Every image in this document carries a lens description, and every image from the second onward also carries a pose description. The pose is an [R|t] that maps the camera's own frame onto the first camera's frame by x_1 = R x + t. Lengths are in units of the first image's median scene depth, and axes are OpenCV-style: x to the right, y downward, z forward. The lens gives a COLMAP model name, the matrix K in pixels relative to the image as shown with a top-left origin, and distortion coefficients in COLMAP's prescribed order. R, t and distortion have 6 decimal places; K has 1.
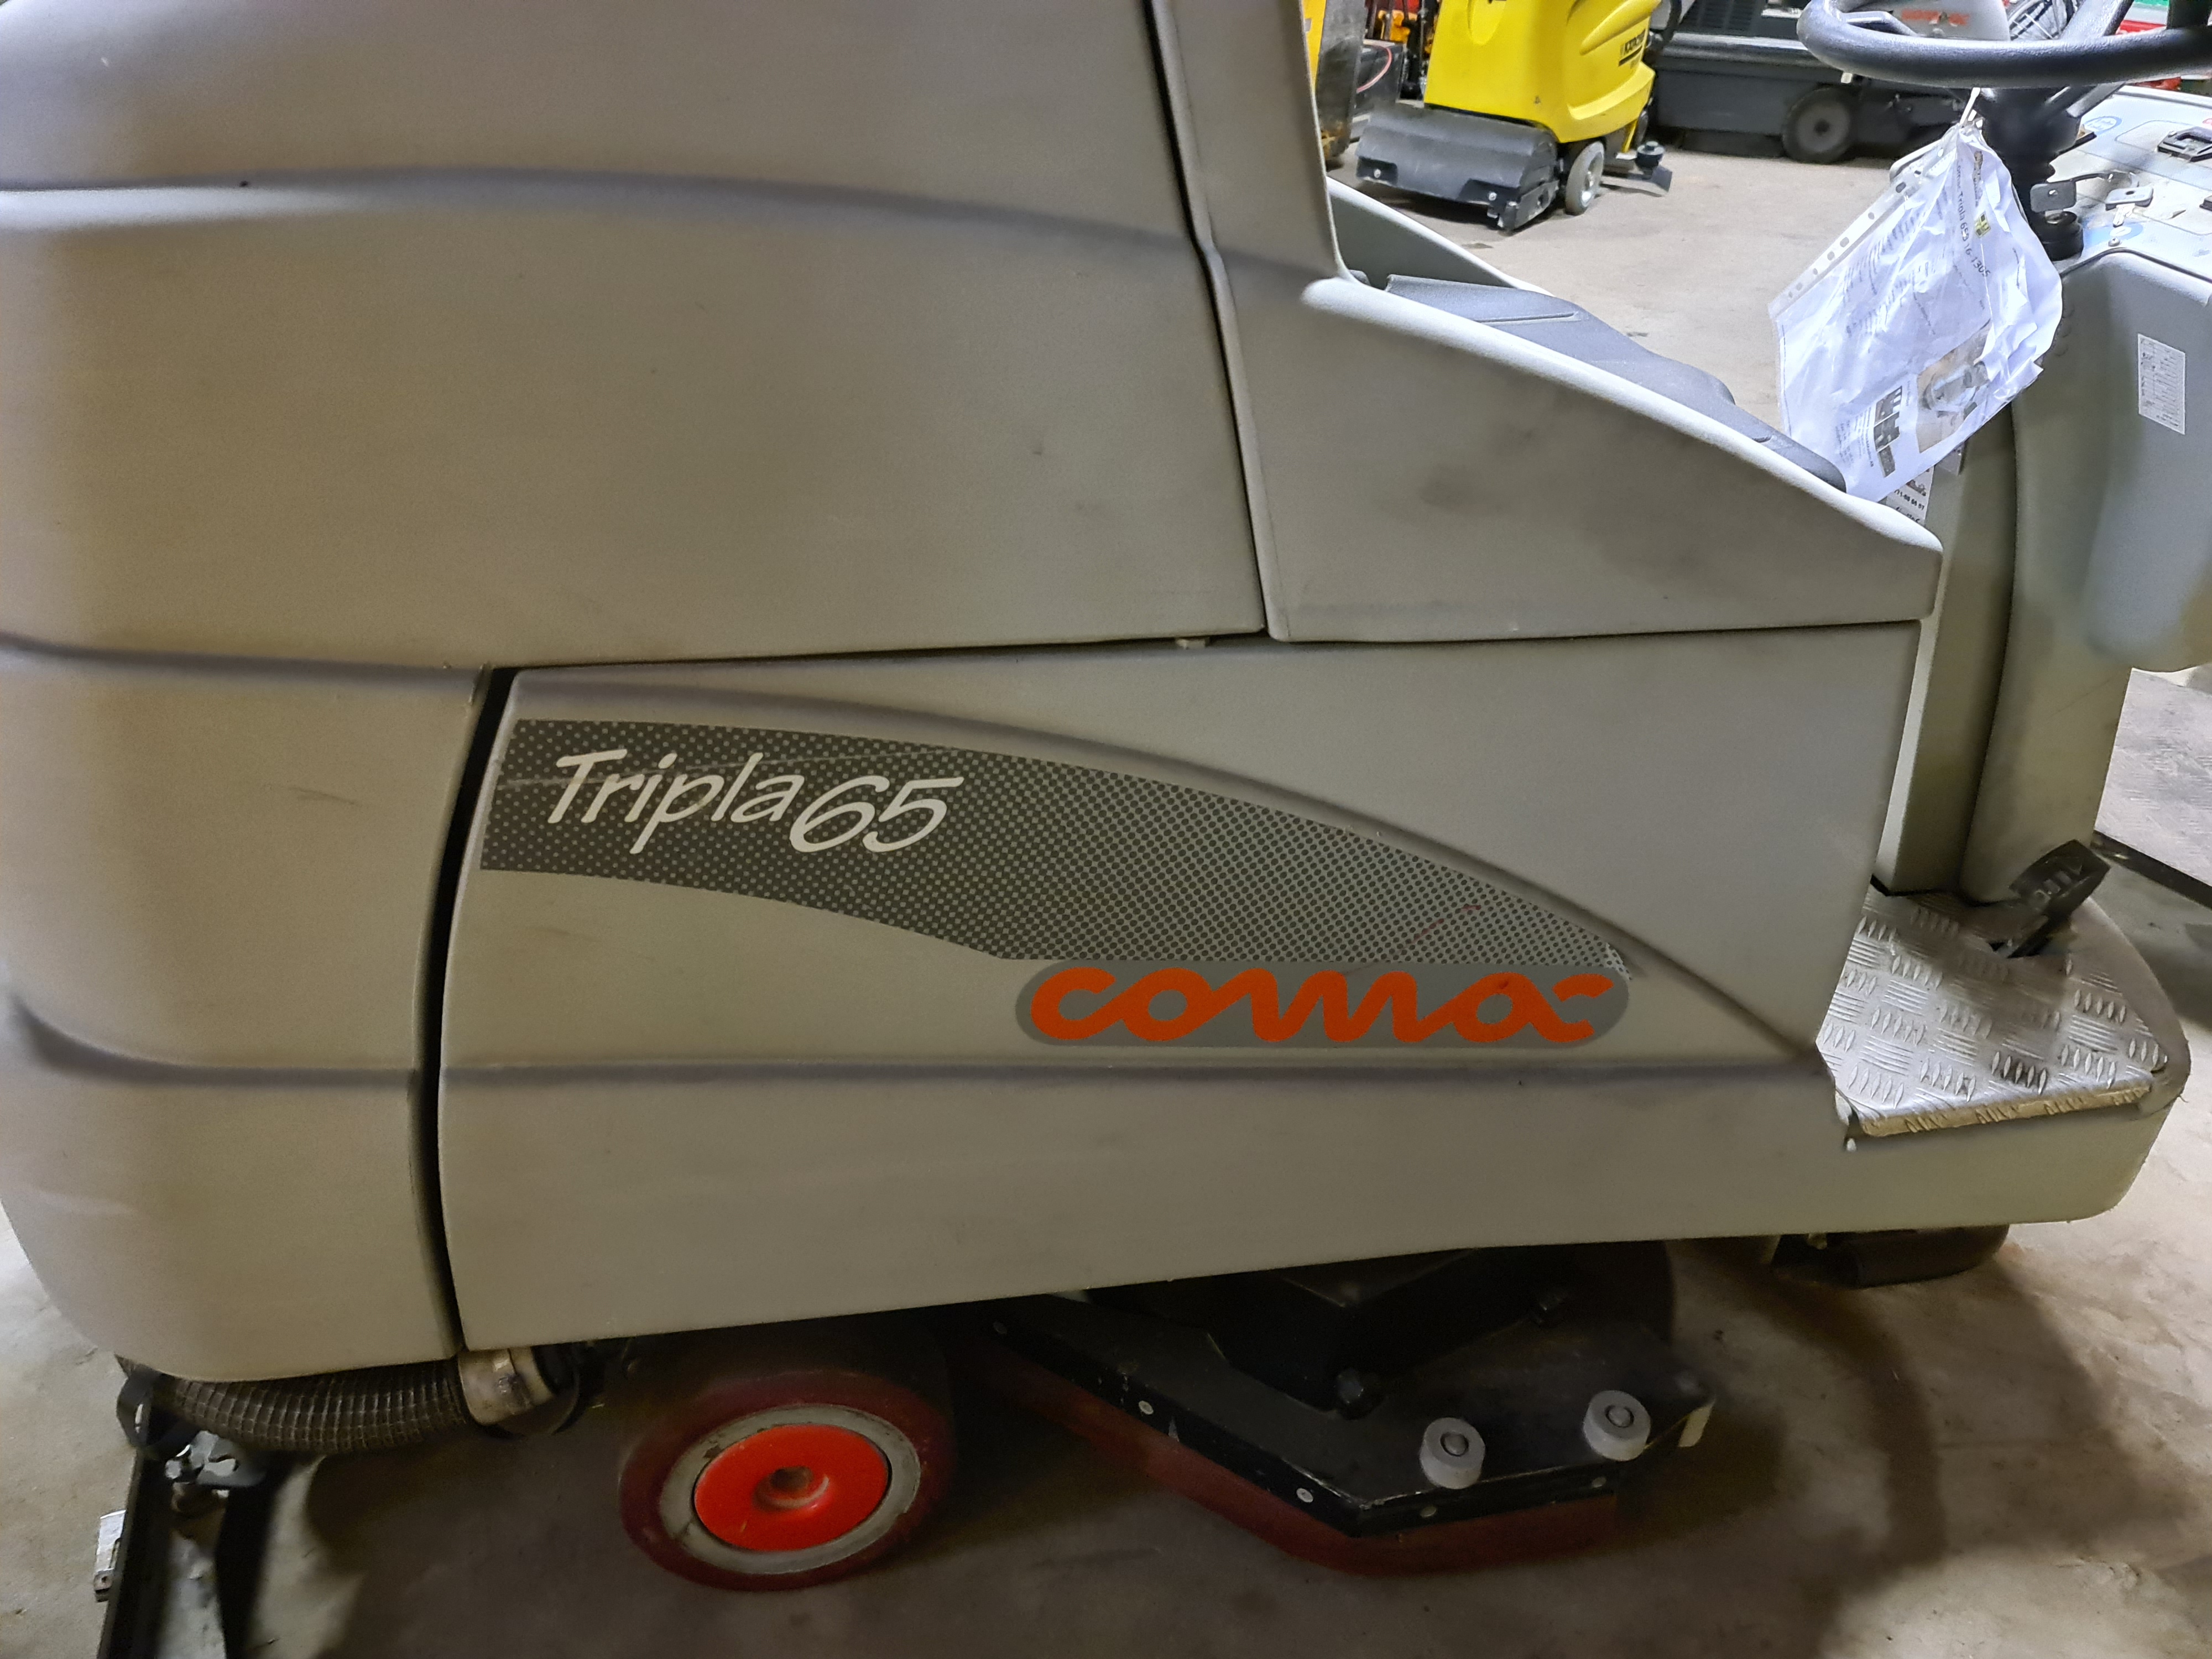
lens RADIAL K [[1543.4, 0, 1106.0], [0, 1543.4, 829.5], [0, 0, 1]] dist [0.080274, -0.087571]
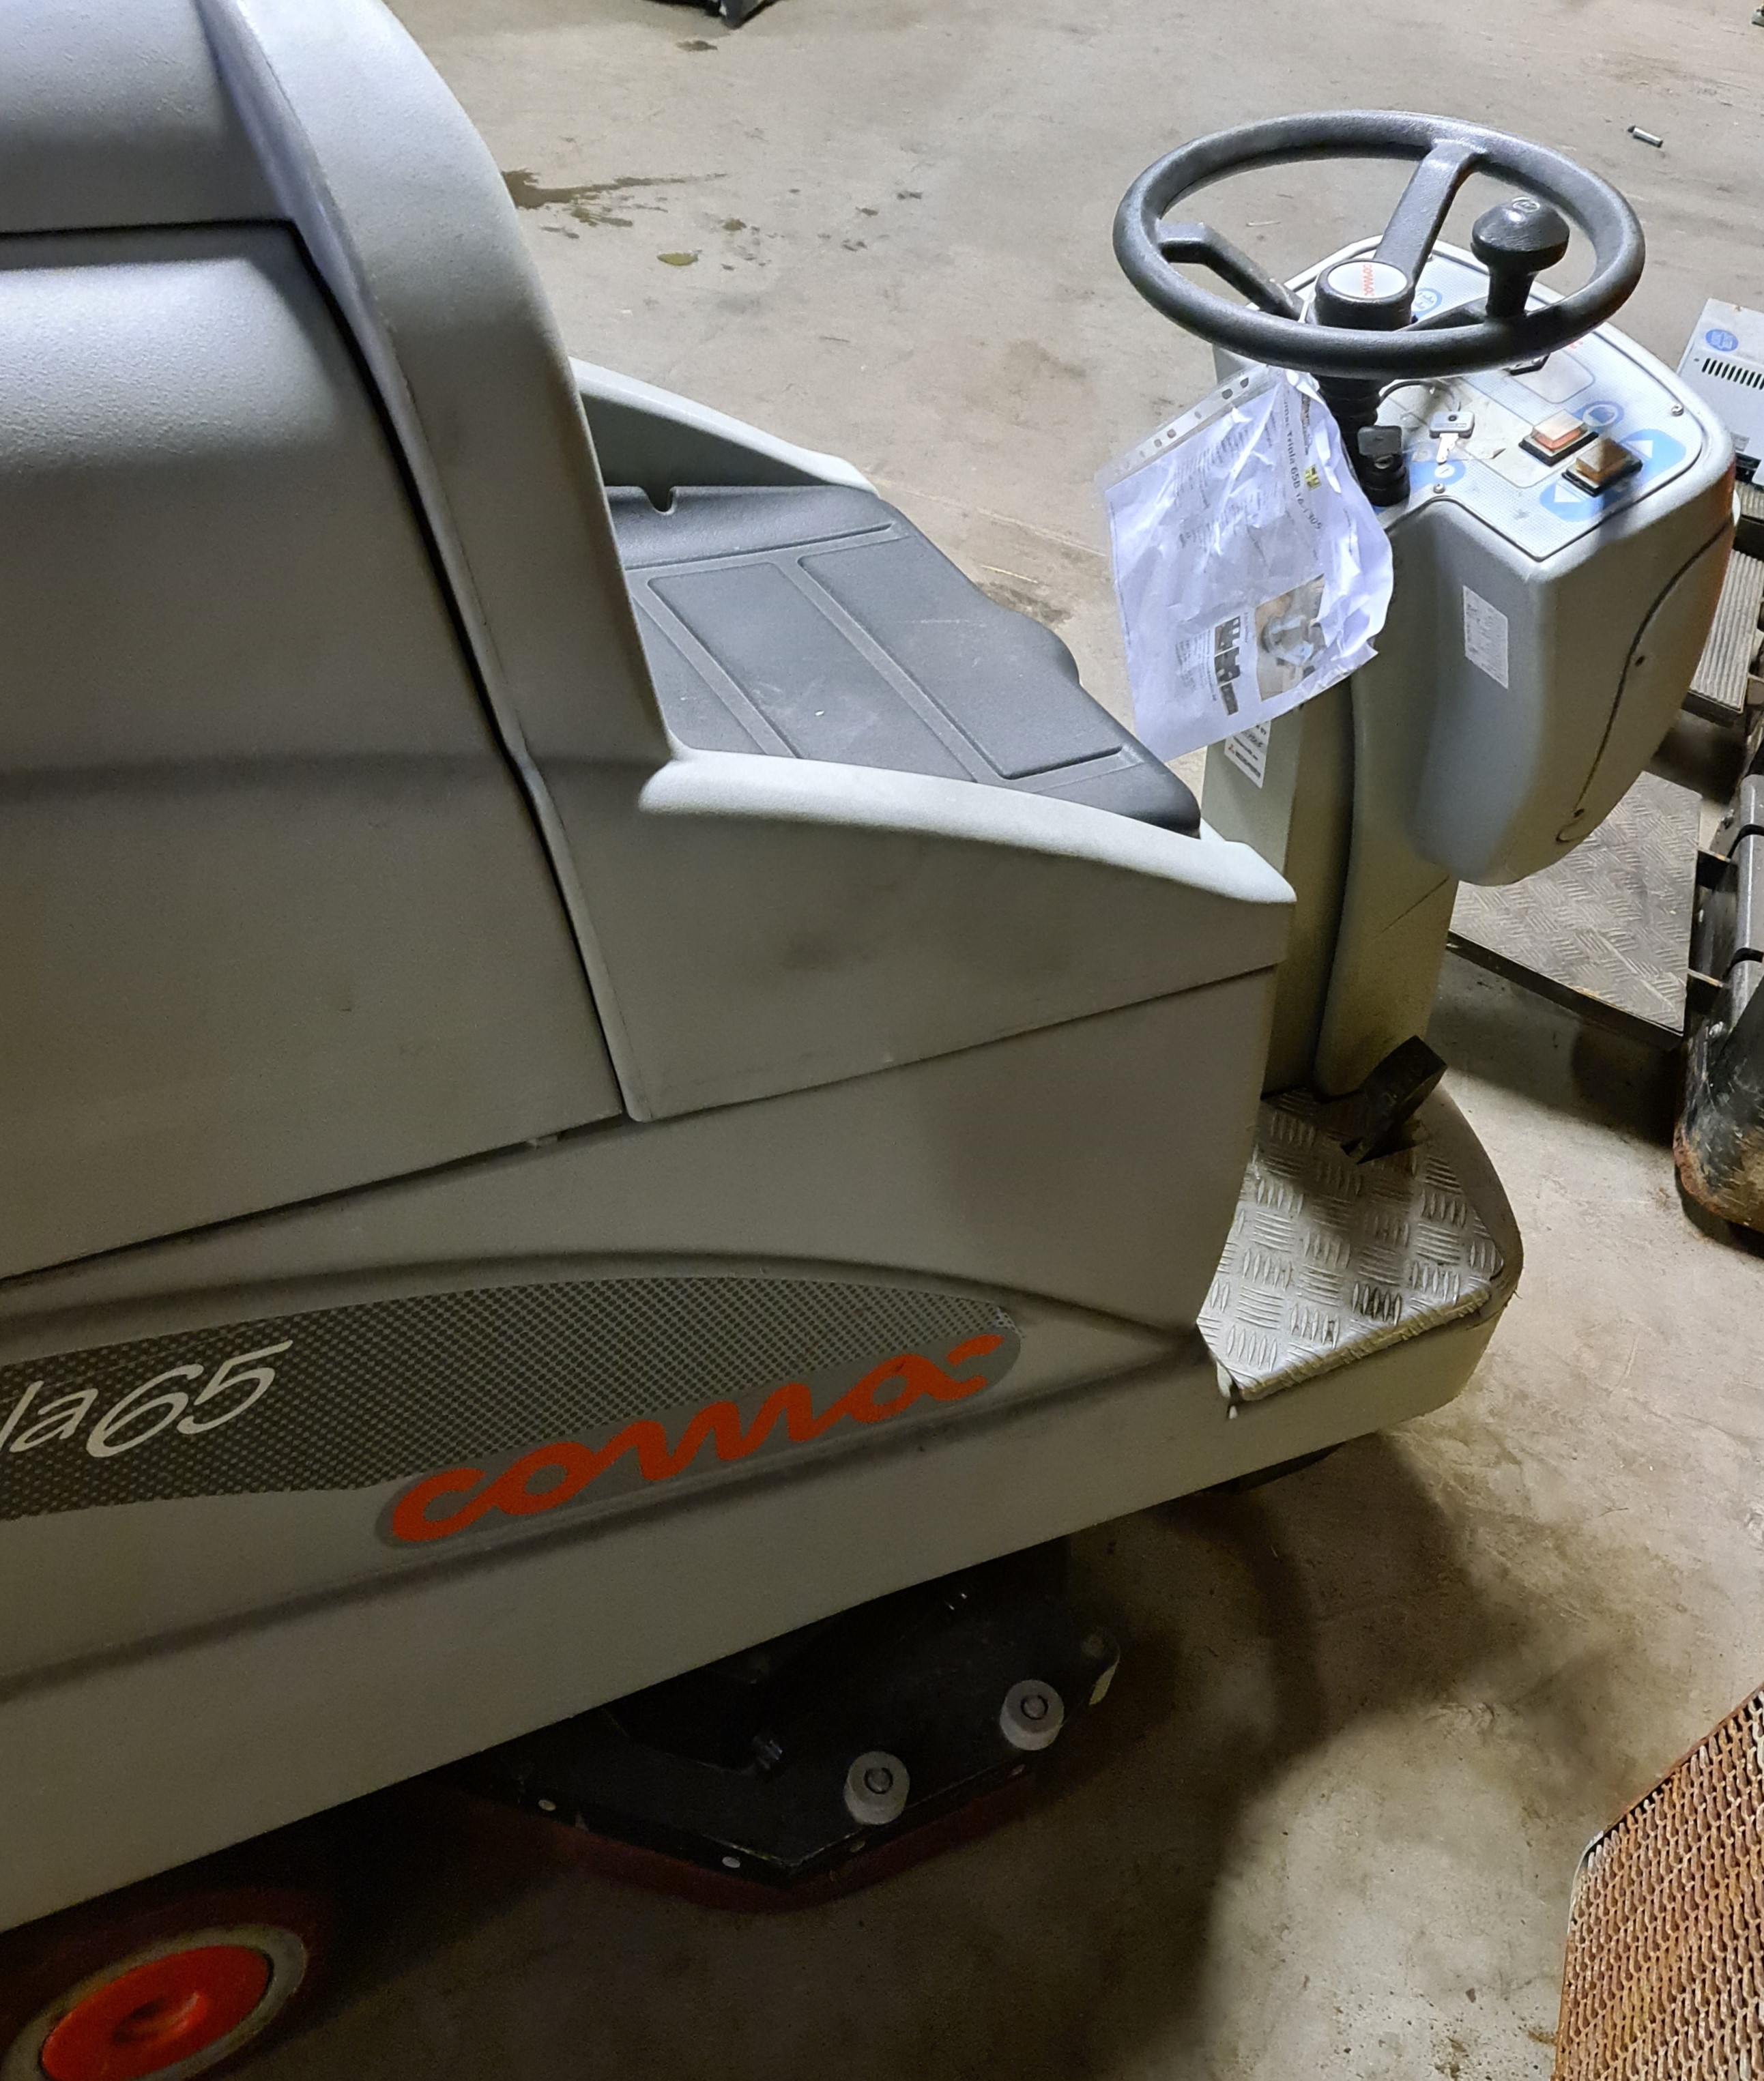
lens RADIAL K [[1973.1, 0, 882.0], [0, 1973.1, 1040.5], [0, 0, 1]] dist [0.001056, 0.058032]
pose [[0.950479, -0.141367, 0.276775, -0.047810], [0.084645, 0.974644, 0.207135, -0.304407], [-0.299039, -0.173450, 0.938345, -0.065824]]
